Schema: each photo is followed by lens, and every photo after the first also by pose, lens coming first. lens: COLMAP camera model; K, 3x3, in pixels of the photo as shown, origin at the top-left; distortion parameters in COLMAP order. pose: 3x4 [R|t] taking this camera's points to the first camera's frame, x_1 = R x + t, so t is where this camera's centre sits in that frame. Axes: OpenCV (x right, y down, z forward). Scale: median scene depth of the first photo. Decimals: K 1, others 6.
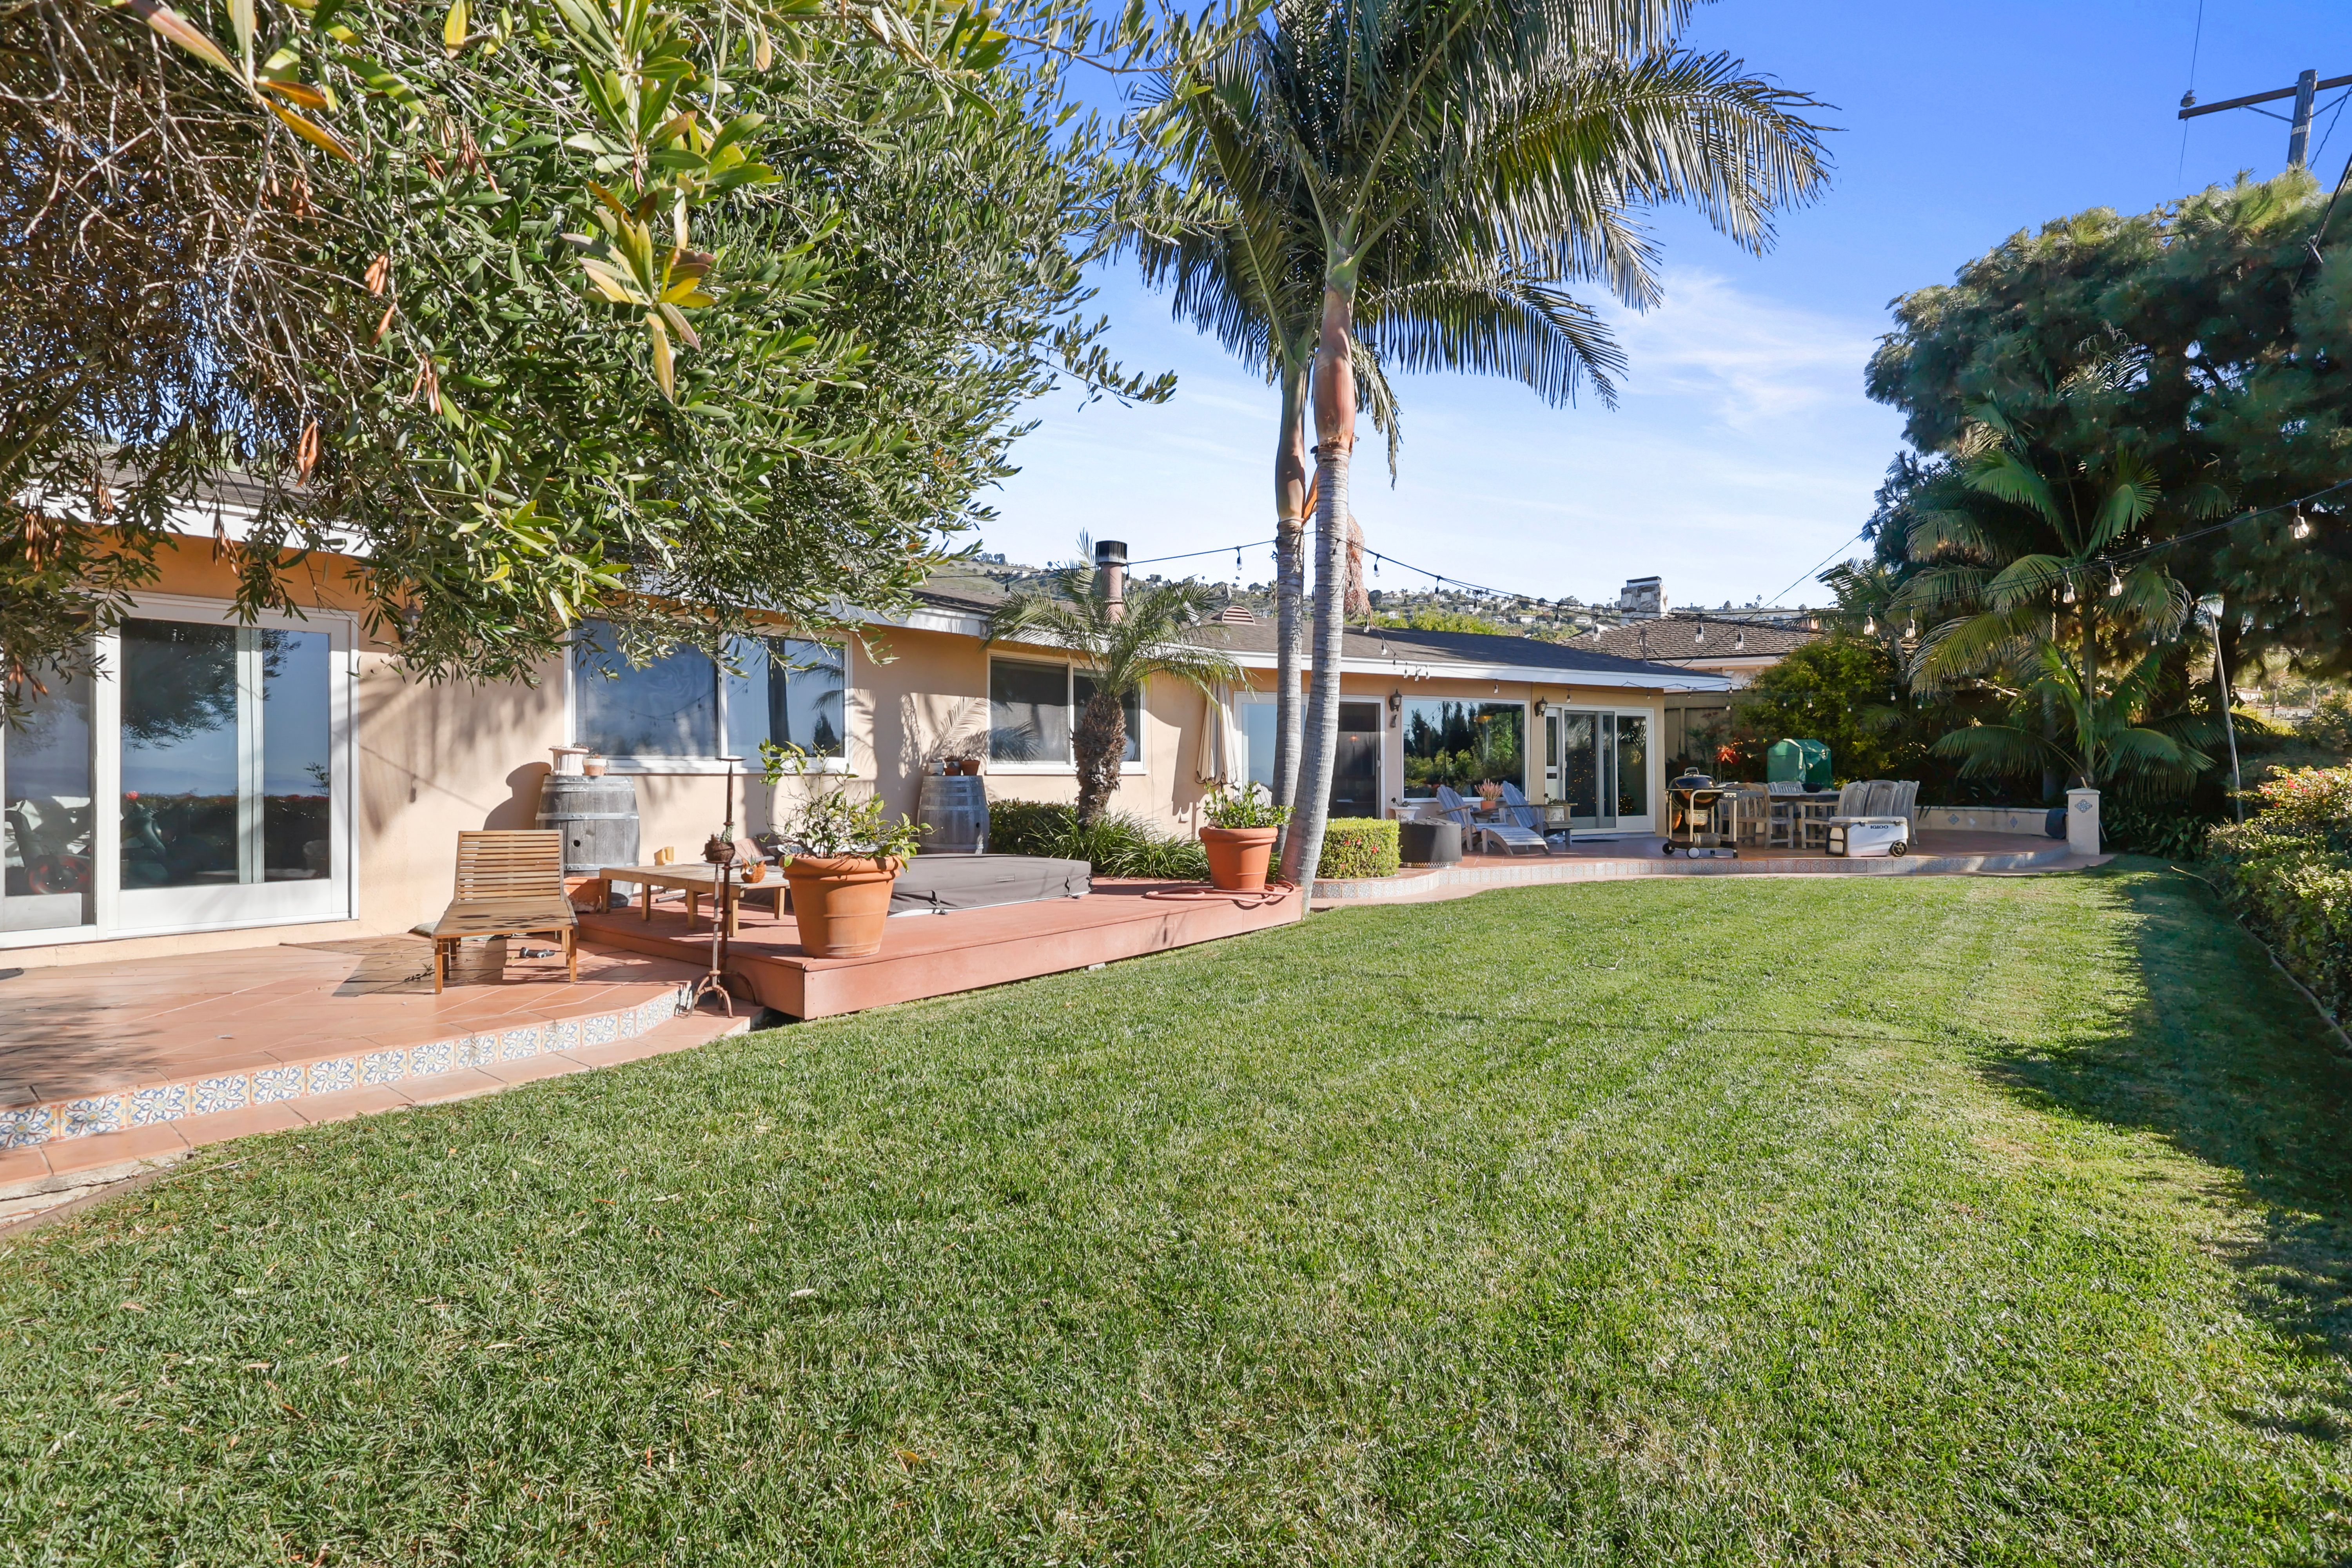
lens RADIAL K [[1096.0, 0, 1173.9], [0, 1096.0, 788.4], [0, 0, 1]] dist [0.002321, 0.000286]
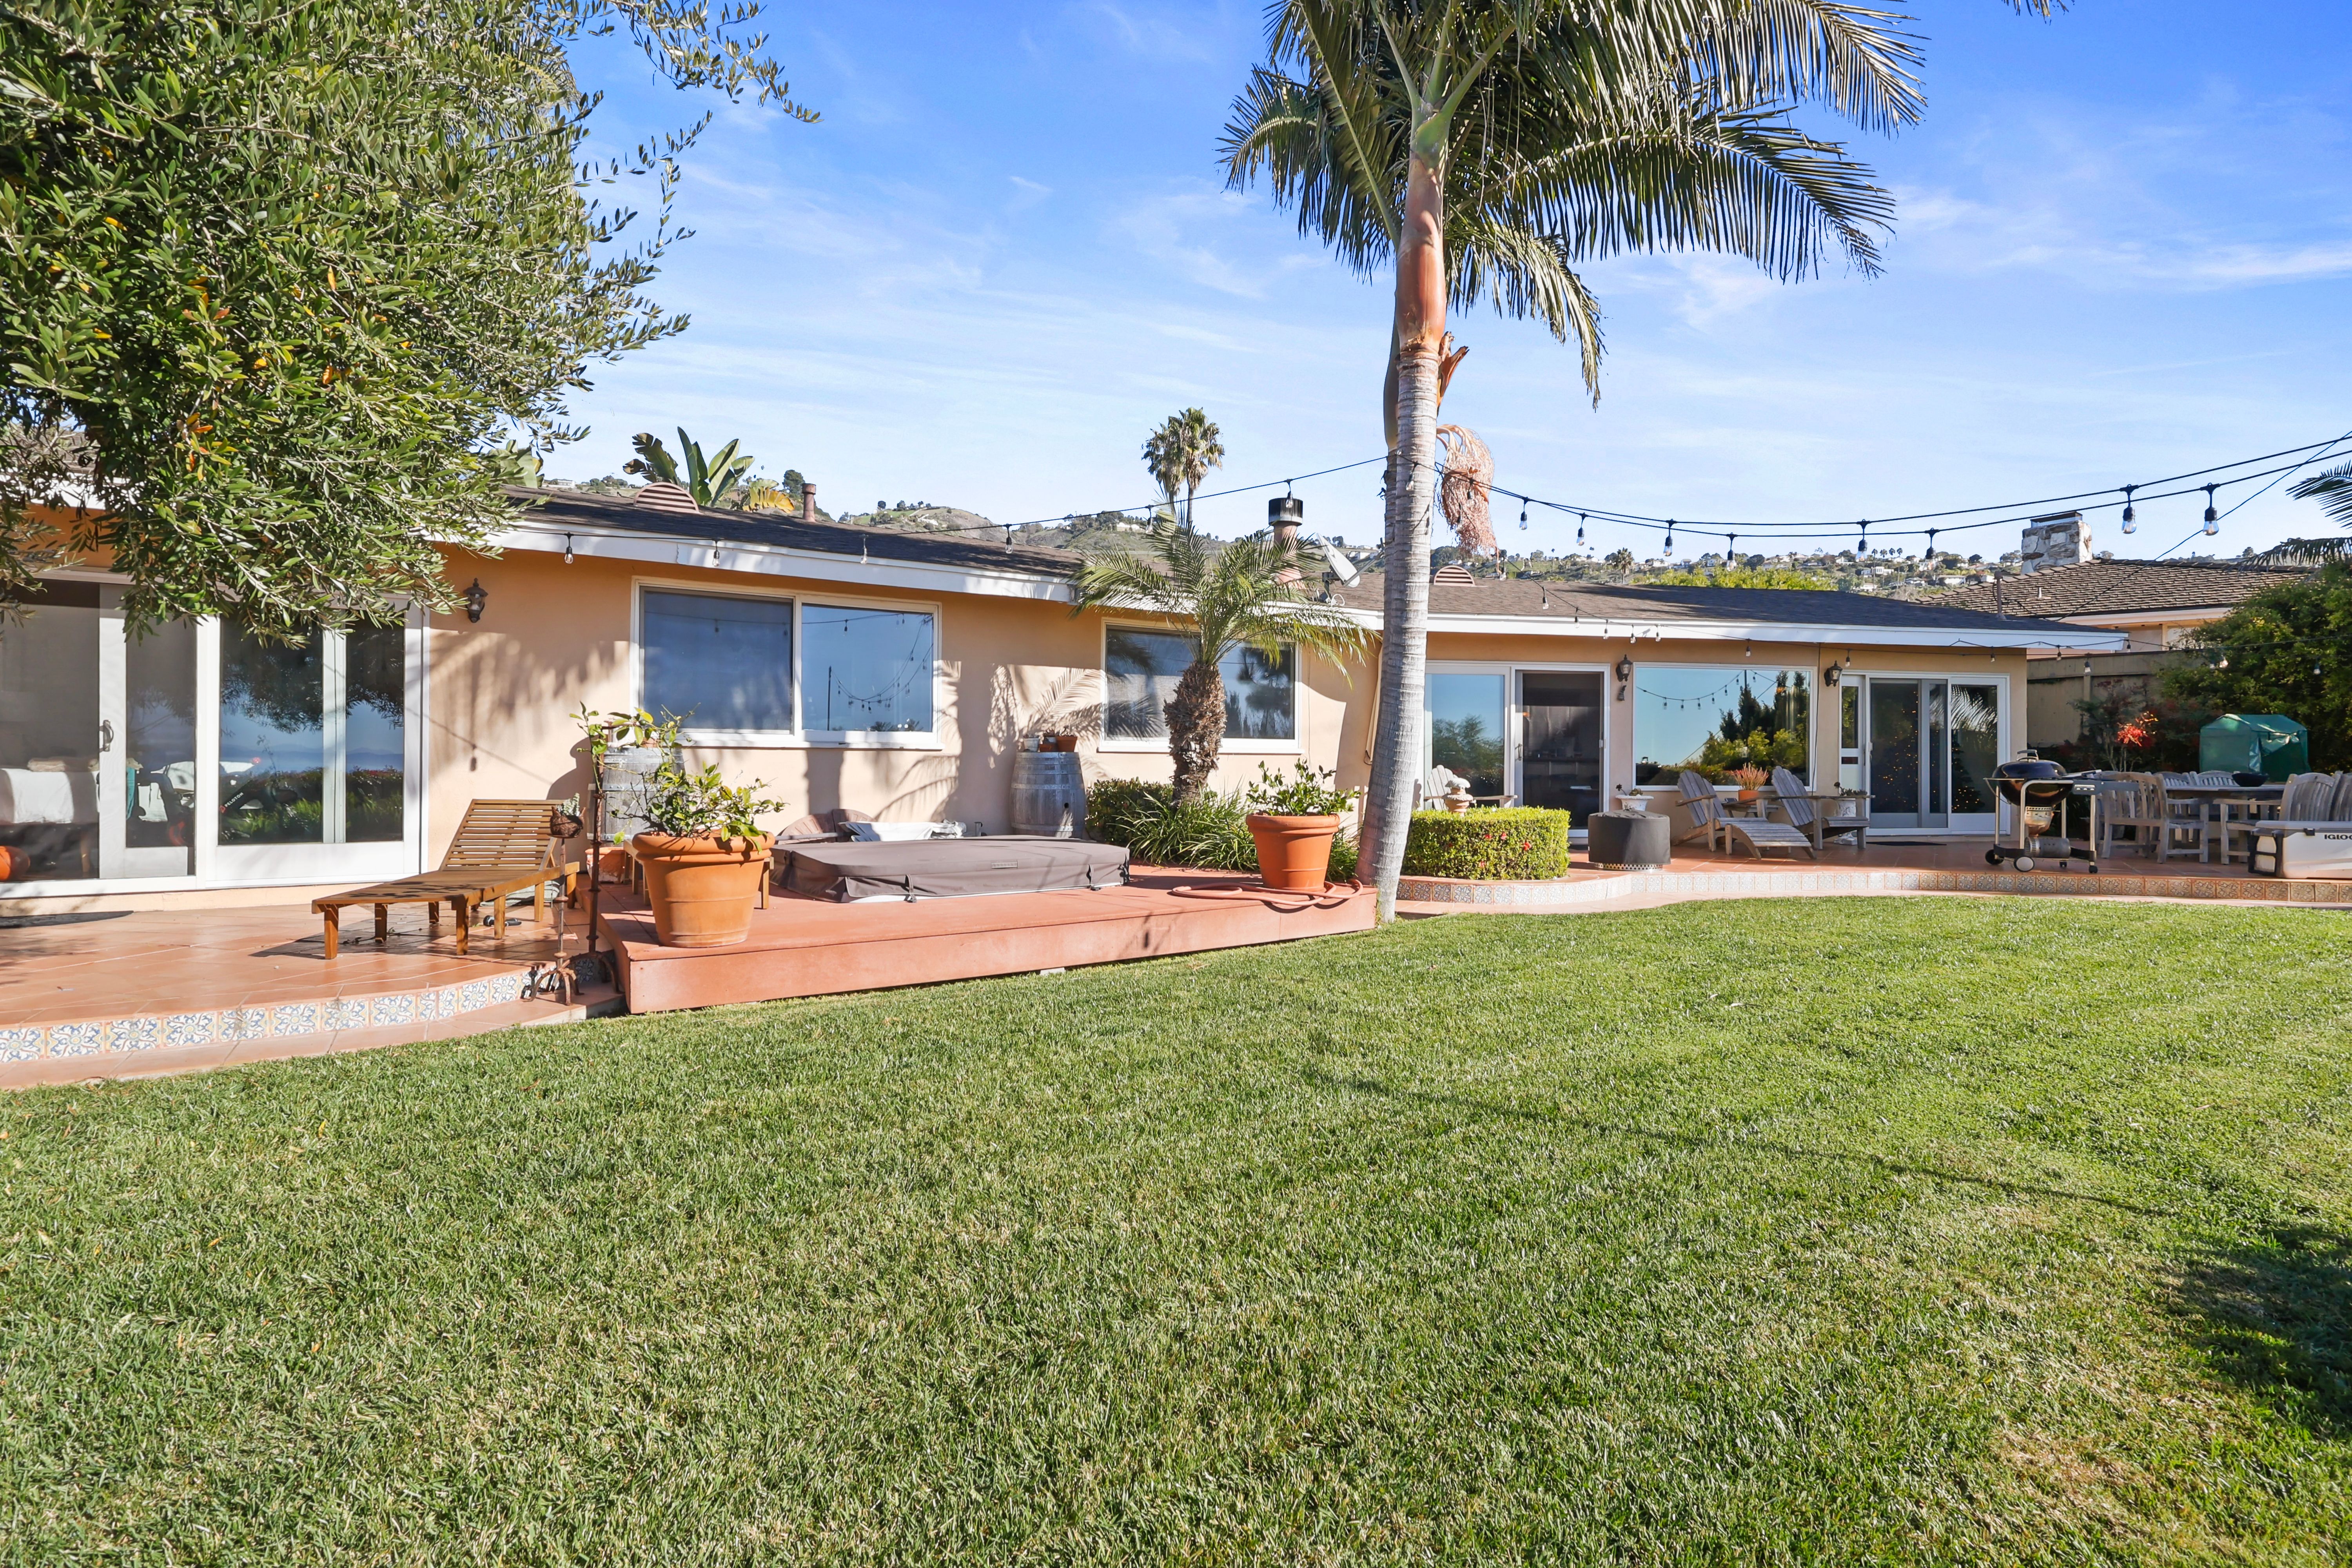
lens RADIAL K [[1096.0, 0, 1177.8], [0, 1096.0, 773.9], [0, 0, 1]] dist [0.002321, 0.000286]
pose [[0.953132, 0.013077, -0.302271, 0.182252], [-0.012508, 0.999914, 0.003816, 0.001927], [0.302295, 0.000144, 0.953214, 0.136508]]
